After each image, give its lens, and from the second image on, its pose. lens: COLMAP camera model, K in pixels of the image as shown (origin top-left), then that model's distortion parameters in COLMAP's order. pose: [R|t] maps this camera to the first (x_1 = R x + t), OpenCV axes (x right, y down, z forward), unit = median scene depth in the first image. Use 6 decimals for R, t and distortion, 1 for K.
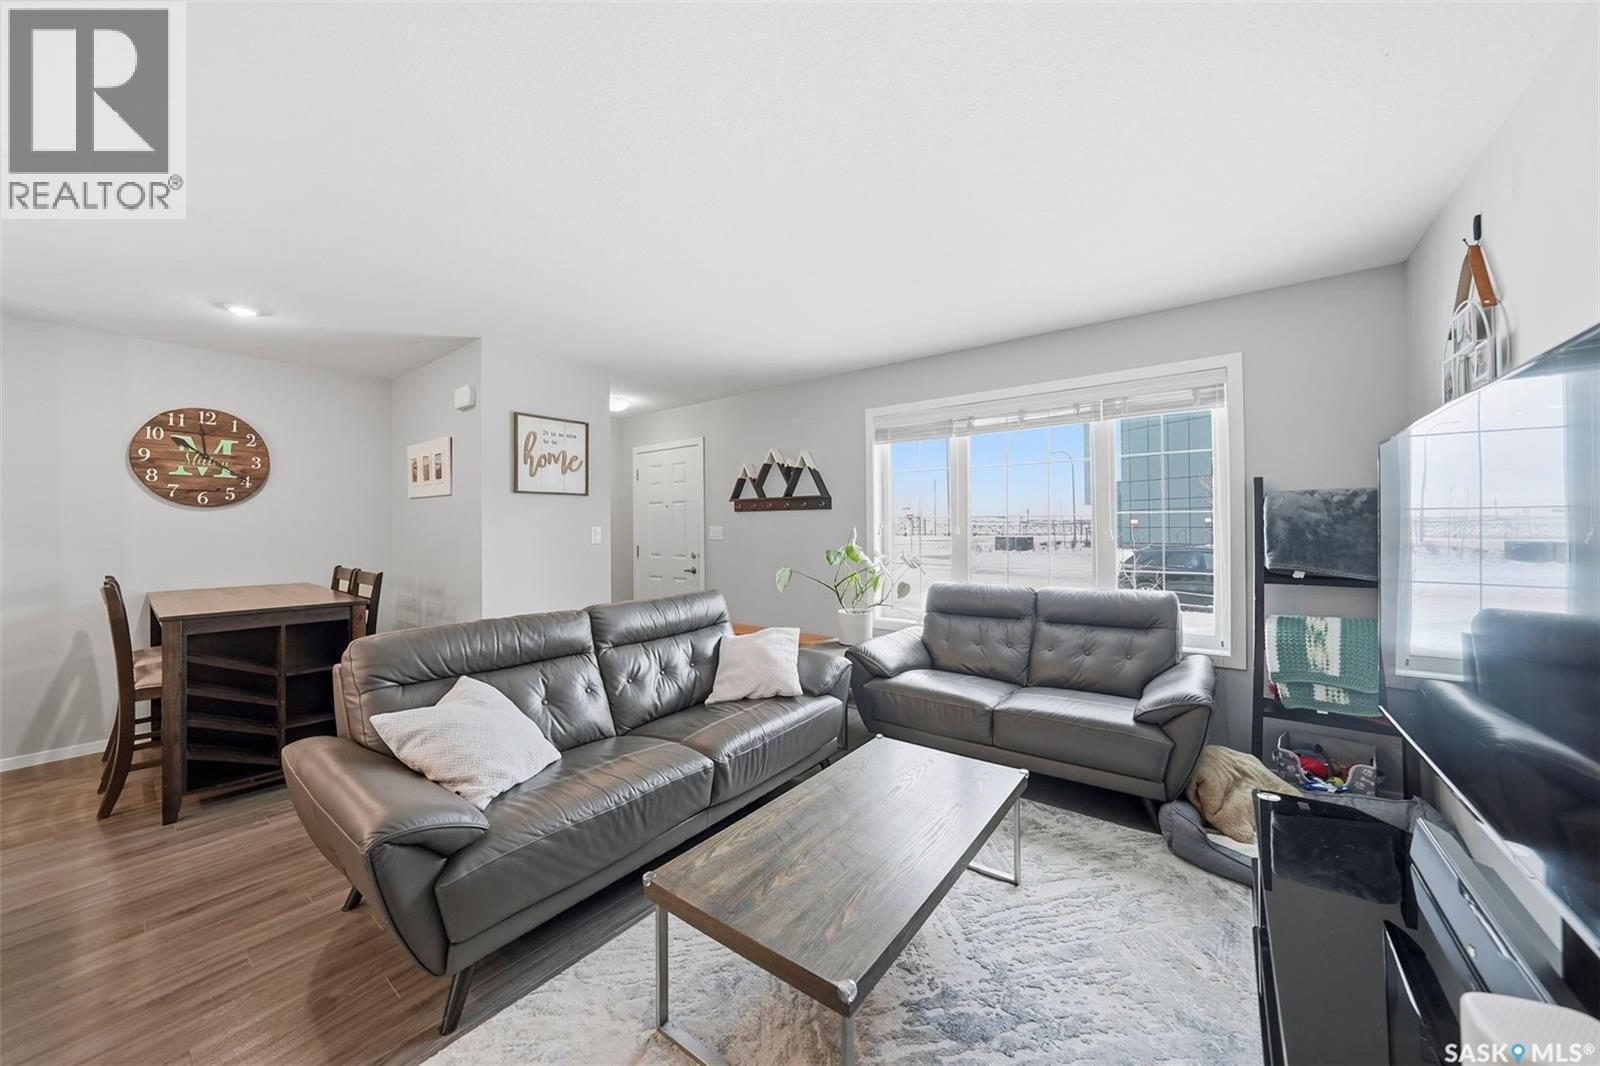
lens RADIAL K [[552.9, 0, 797.2], [0, 552.9, 525.0], [0, 0, 1]] dist [0.000236, 0.000143]
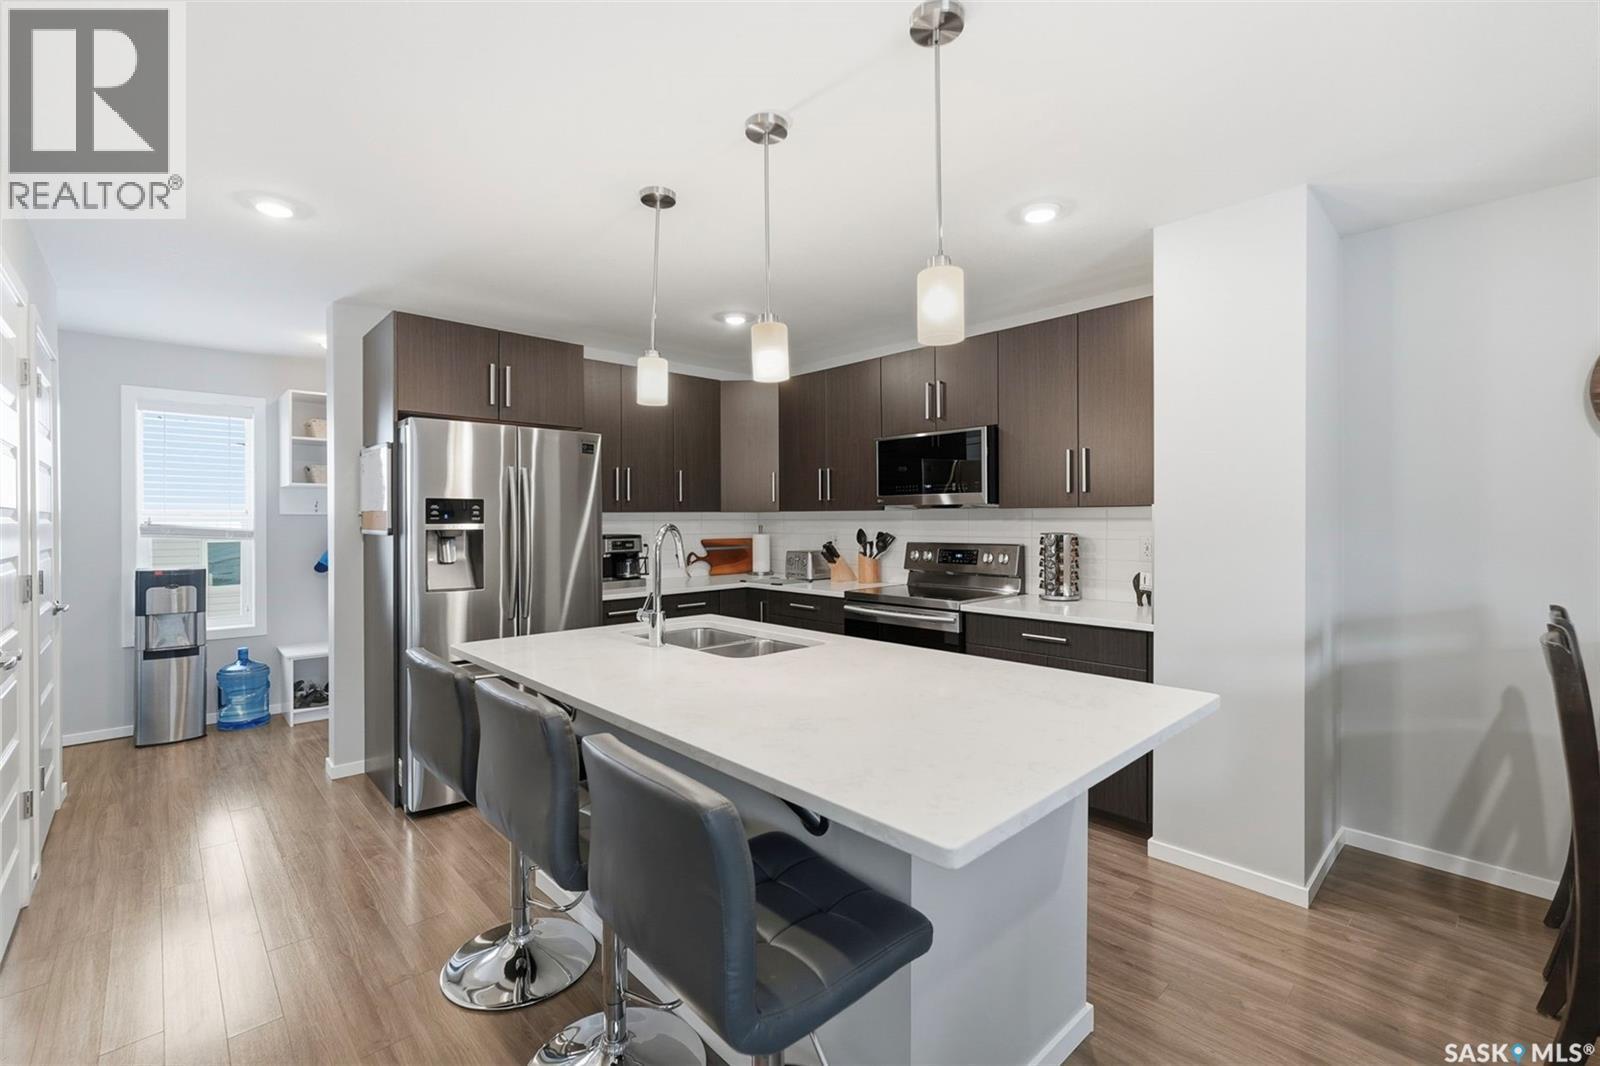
lens RADIAL K [[679.0, 0, 801.0], [0, 679.0, 522.6], [0, 0, 1]] dist [0.003992, 0.000935]
pose [[-0.155226, 0.009193, -0.987836, -0.432258], [0.005497, 0.999949, 0.008442, -0.000890], [0.987864, -0.004120, -0.155268, 0.344291]]
